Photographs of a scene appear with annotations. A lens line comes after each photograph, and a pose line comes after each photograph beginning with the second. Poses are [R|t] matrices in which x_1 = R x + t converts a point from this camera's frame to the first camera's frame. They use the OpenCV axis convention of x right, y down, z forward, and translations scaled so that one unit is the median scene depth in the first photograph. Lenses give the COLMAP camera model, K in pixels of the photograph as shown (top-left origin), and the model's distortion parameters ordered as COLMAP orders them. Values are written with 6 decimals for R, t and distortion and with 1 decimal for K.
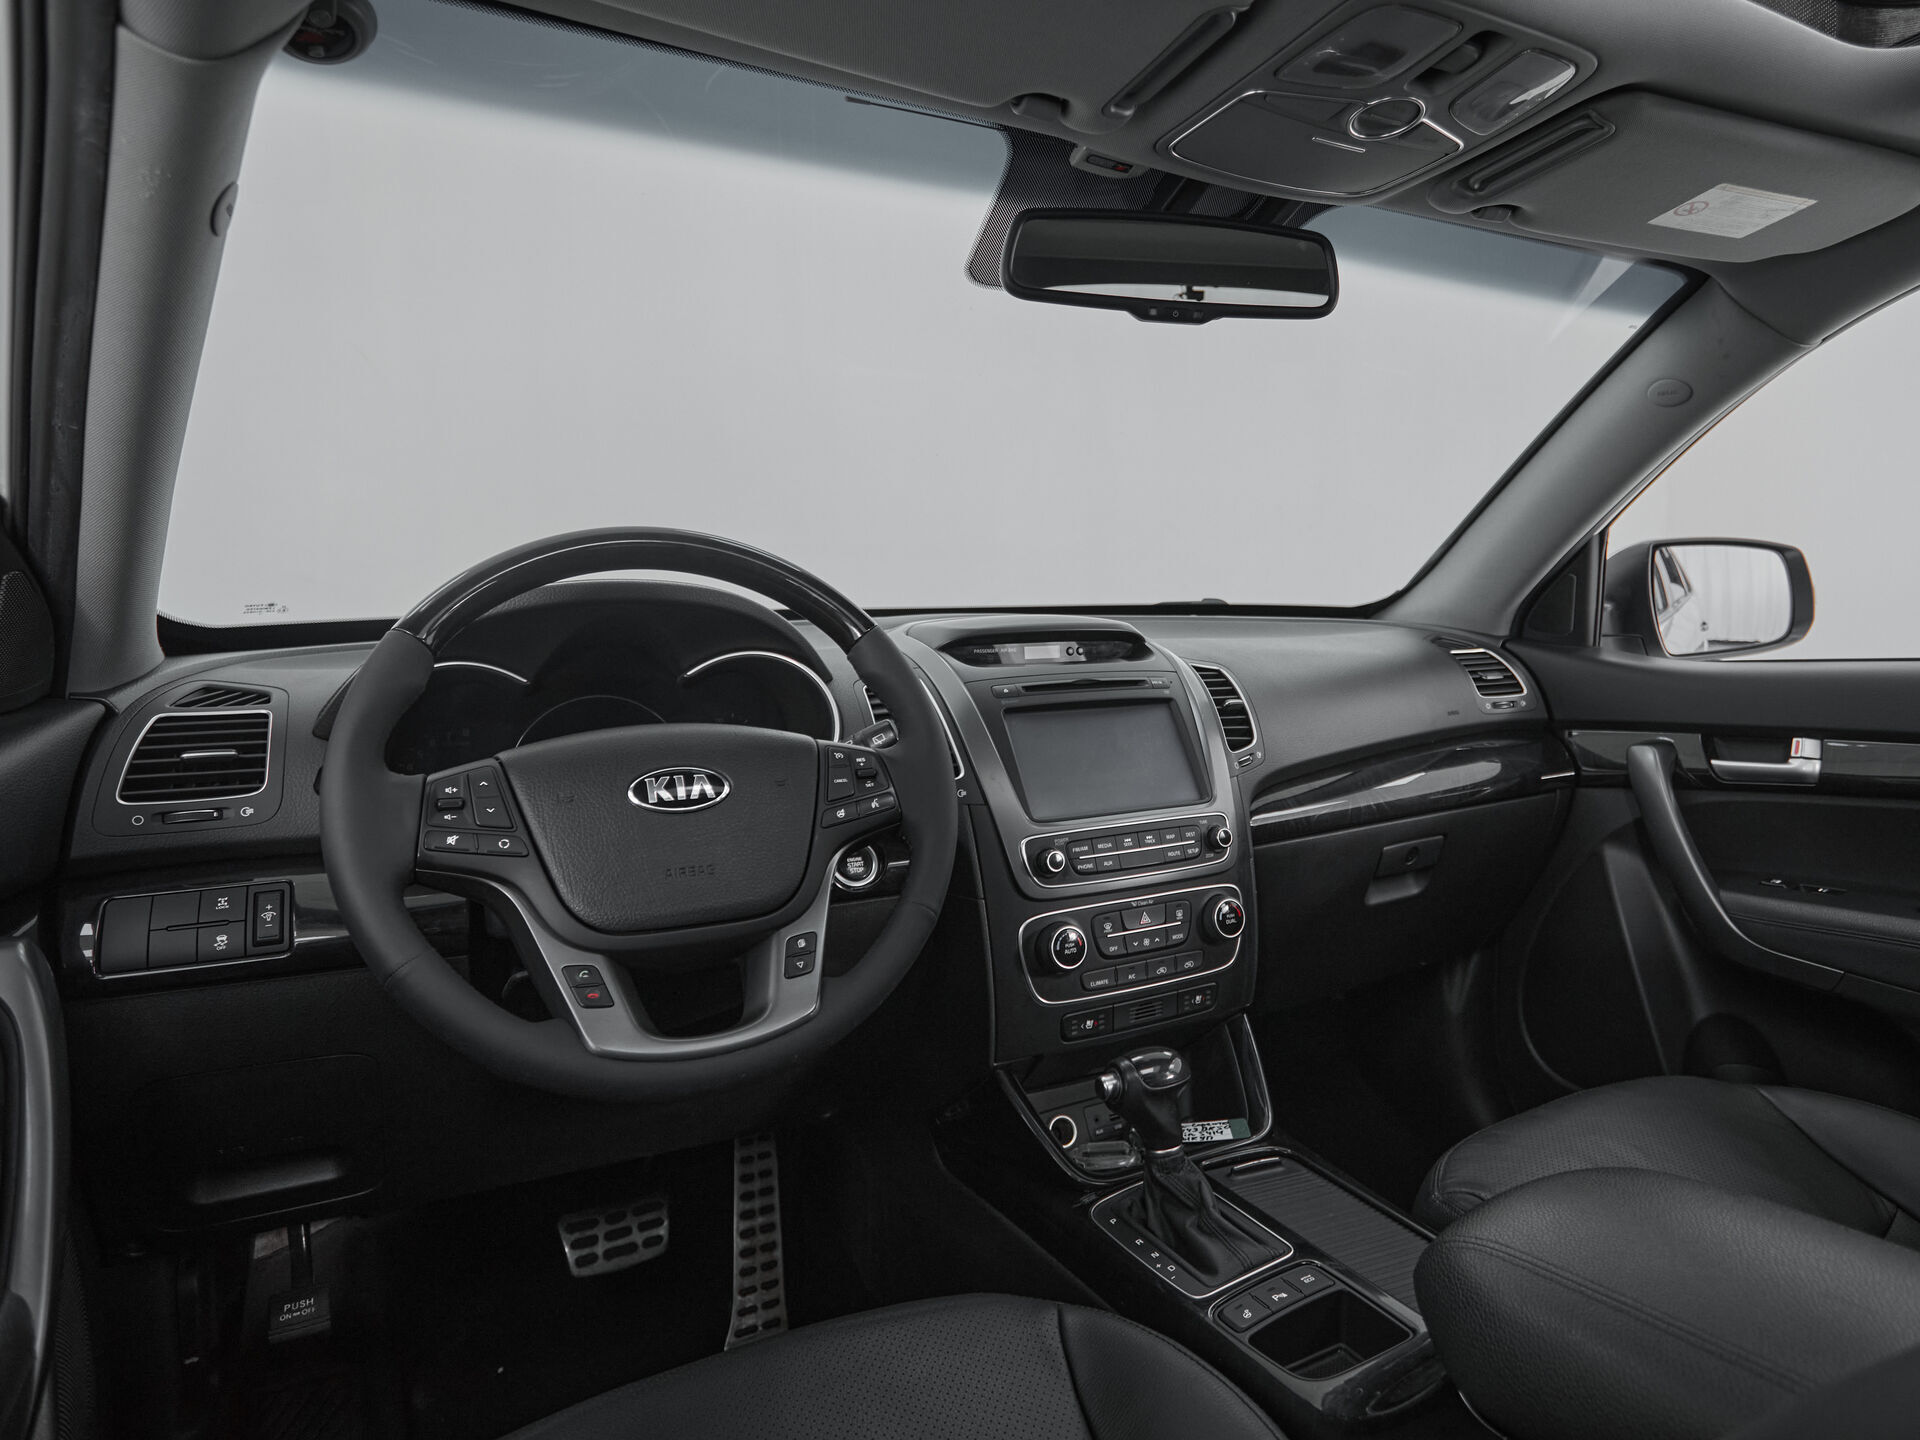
lens RADIAL K [[1095.2, 0, 962.0], [0, 1095.2, 655.1], [0, 0, 1]] dist [-0.004043, -0.001965]
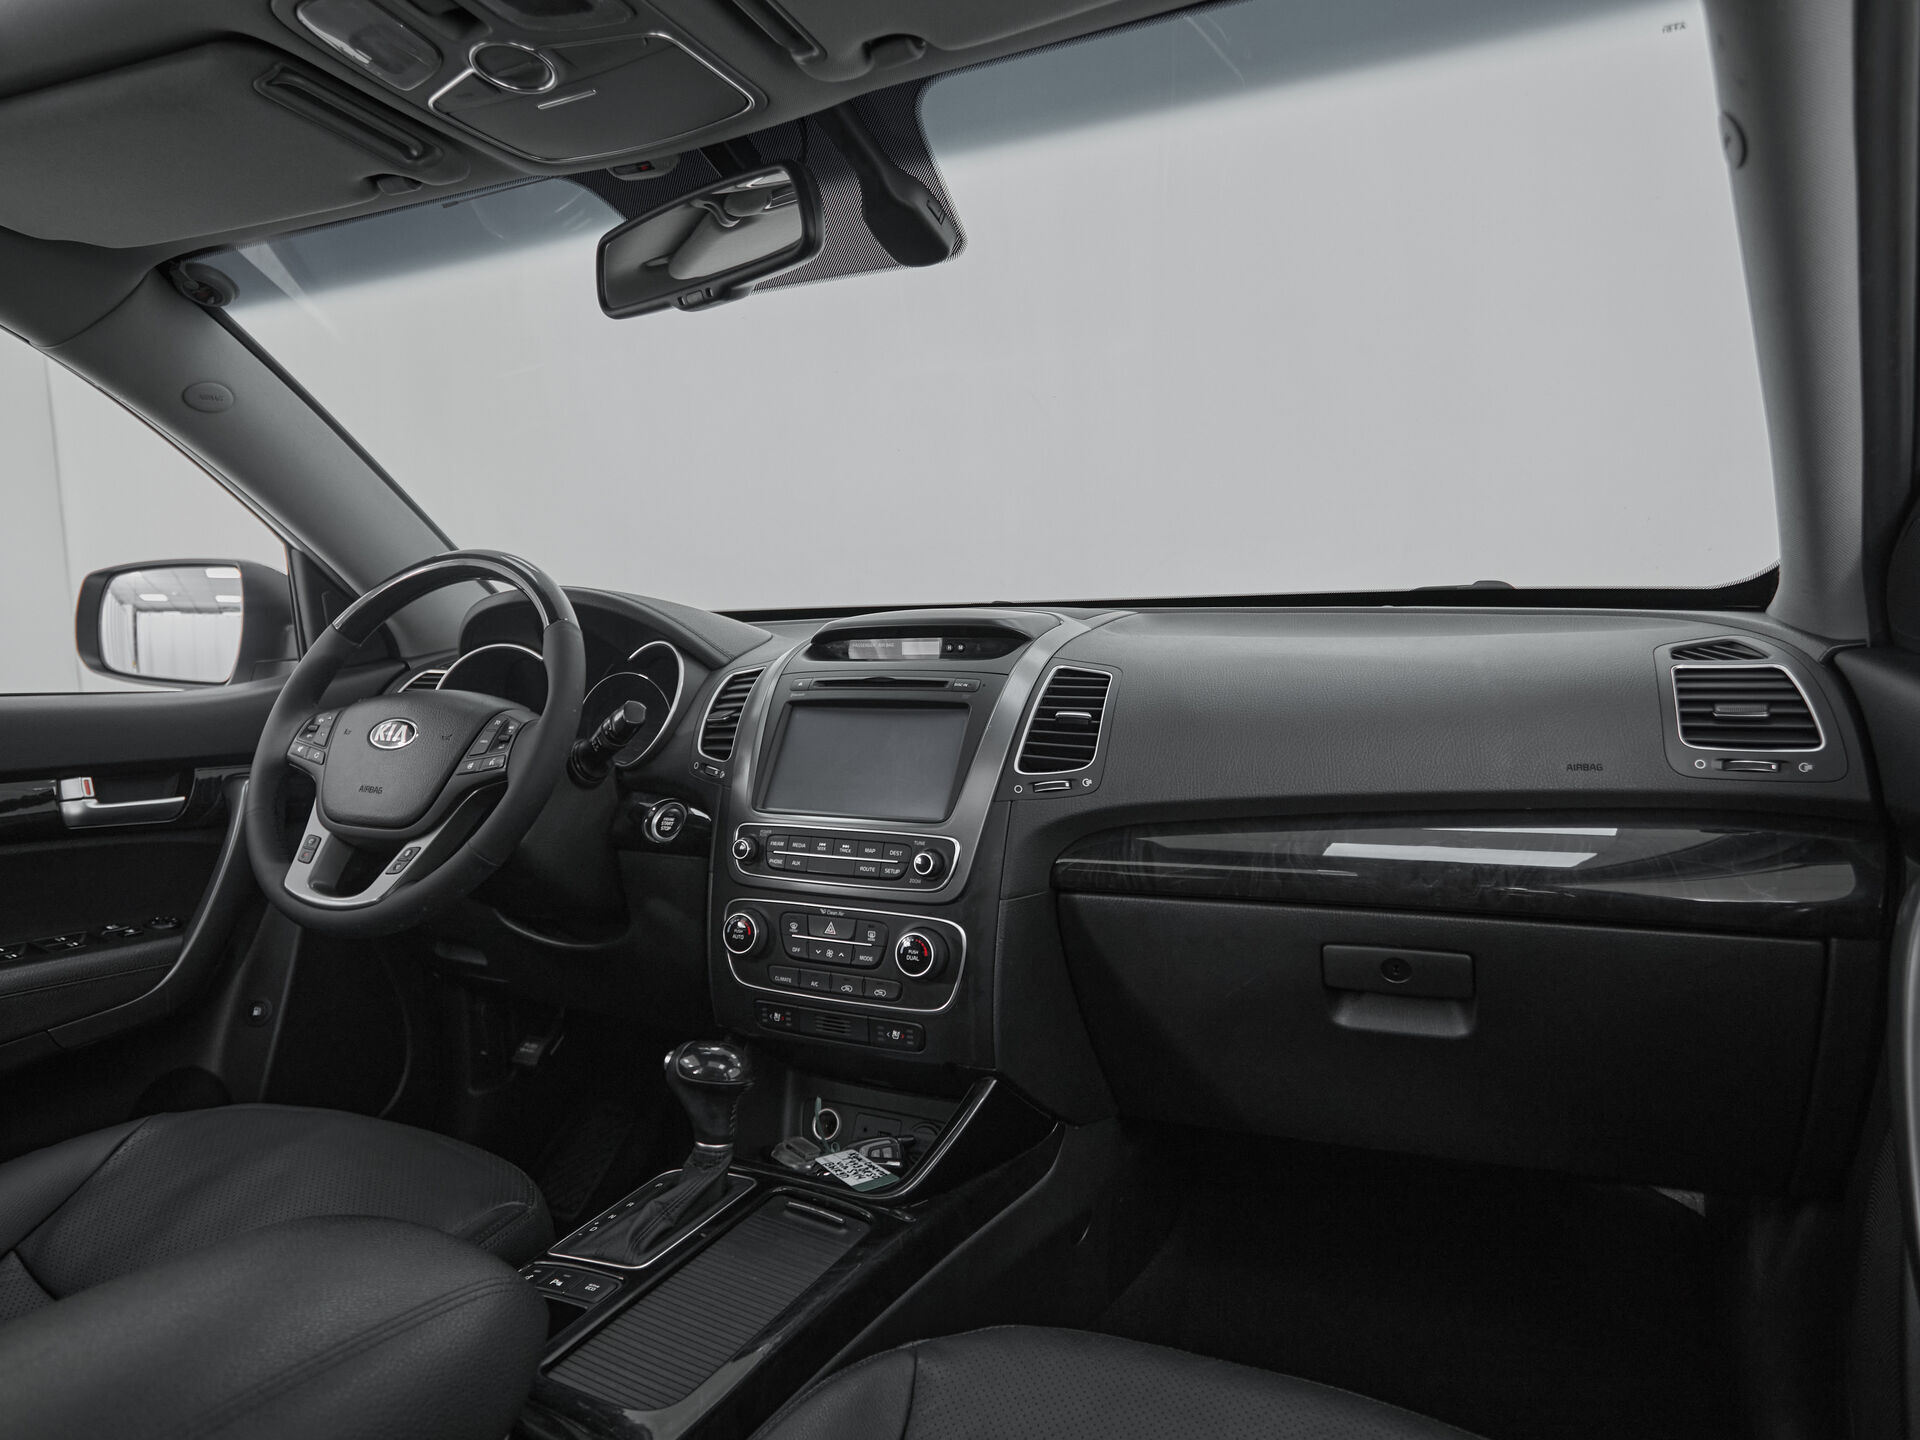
lens RADIAL K [[1062.7, 0, 941.0], [0, 1062.7, 689.6], [0, 0, 1]] dist [-0.006477, -0.000525]
pose [[0.626686, 0.054220, -0.777383, 0.900279], [-0.020232, 0.998372, 0.053324, -0.017947], [0.779009, -0.017690, 0.626763, 0.480536]]
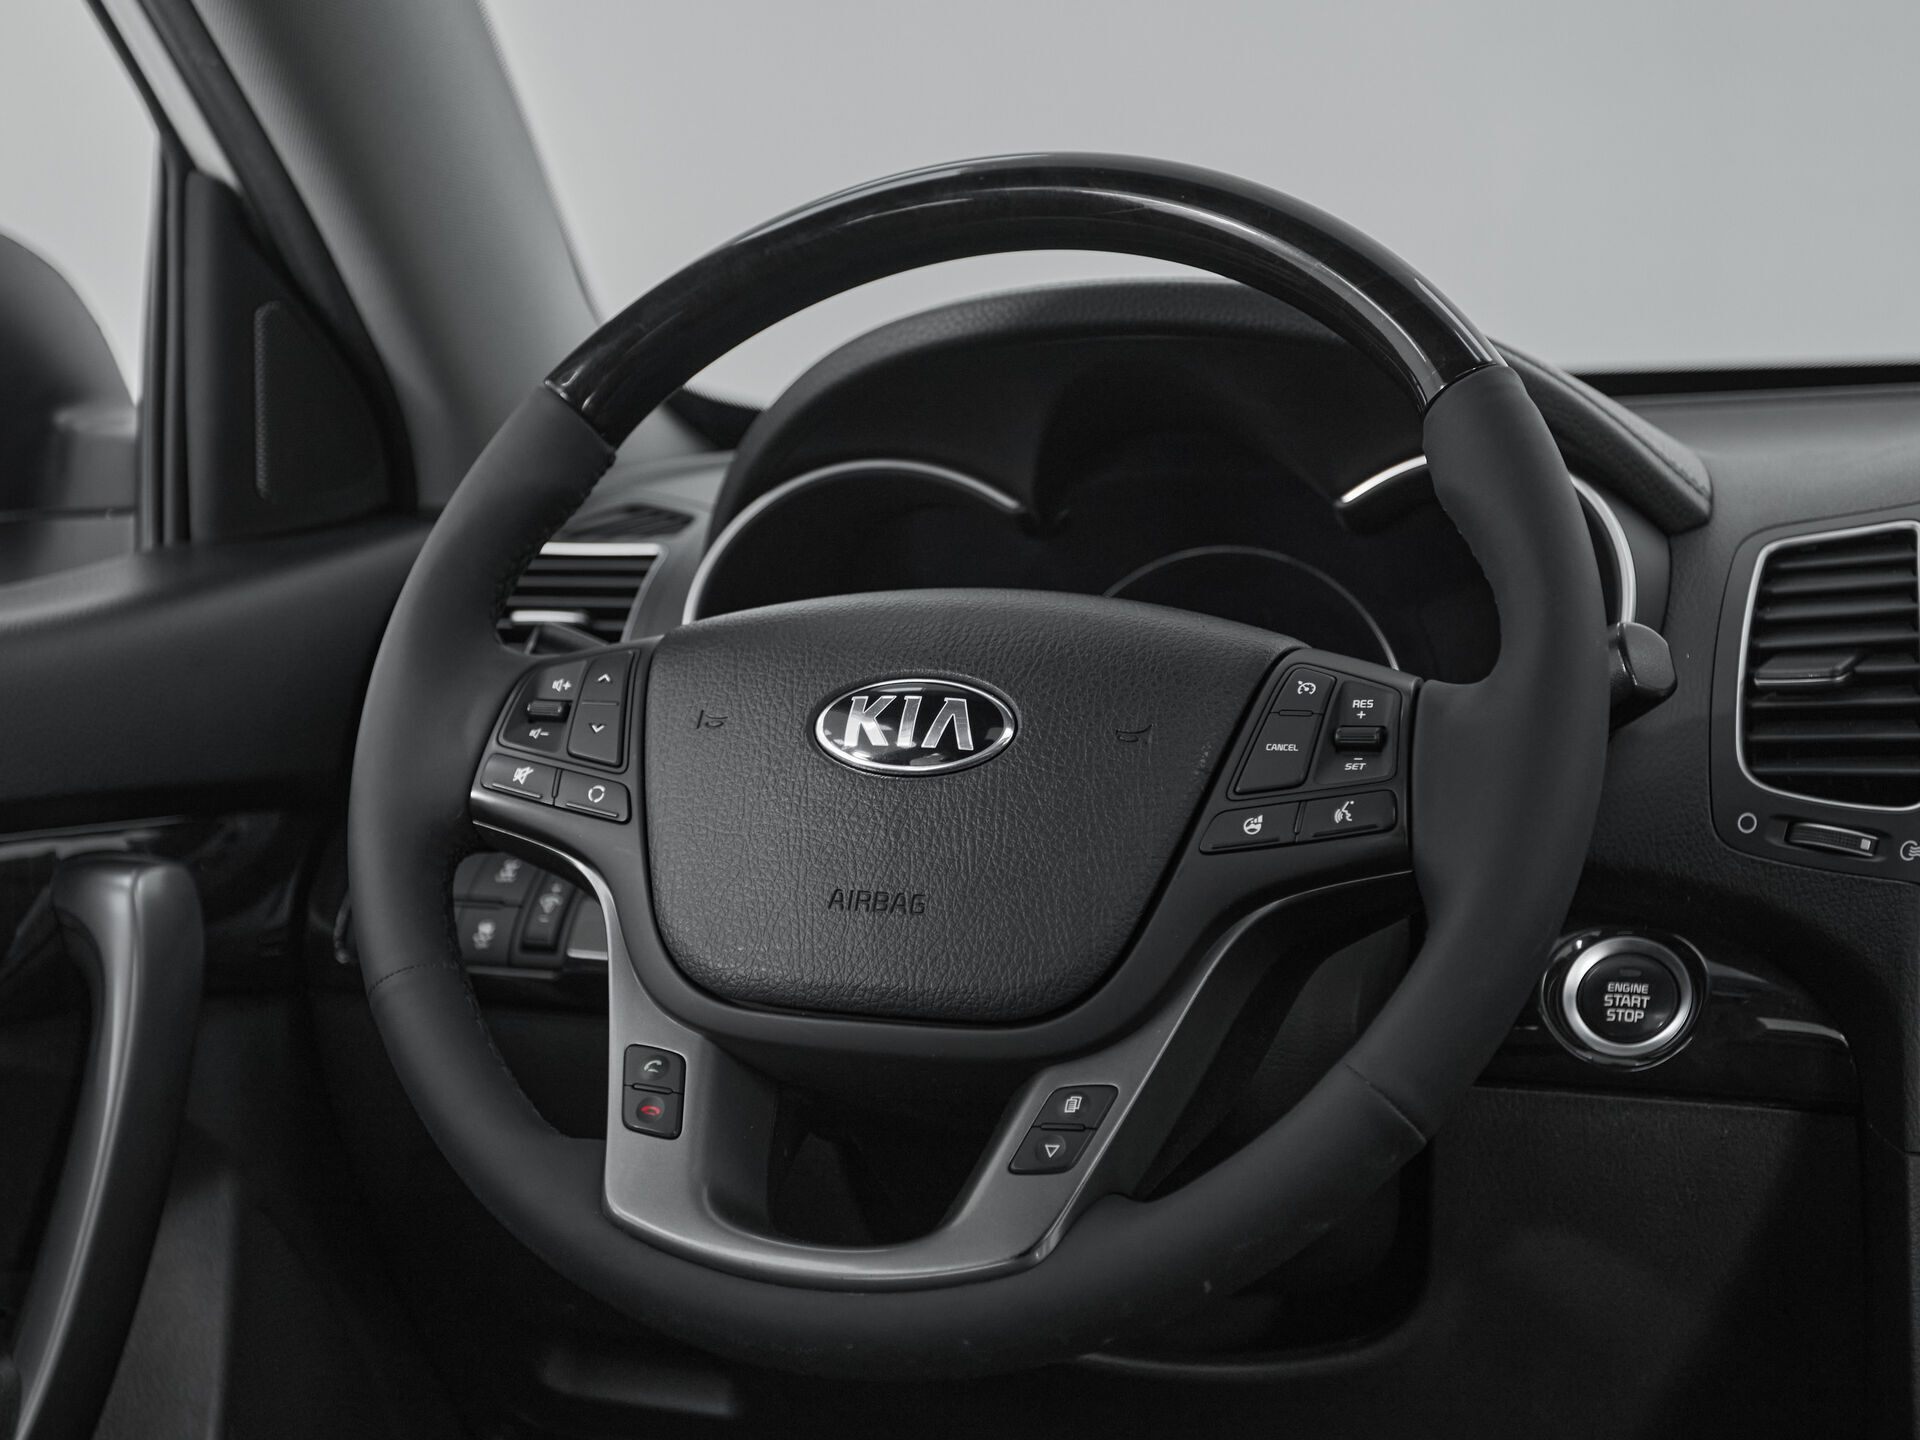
lens RADIAL K [[2676.3, 0, 999.2], [0, 2676.3, 663.1], [0, 0, 1]] dist [0.027629, 0.015046]
pose [[0.659988, 0.060819, -0.748811, 0.423460], [-0.022777, 0.997879, 0.060973, 0.019017], [0.750931, -0.023186, 0.659973, 0.201629]]
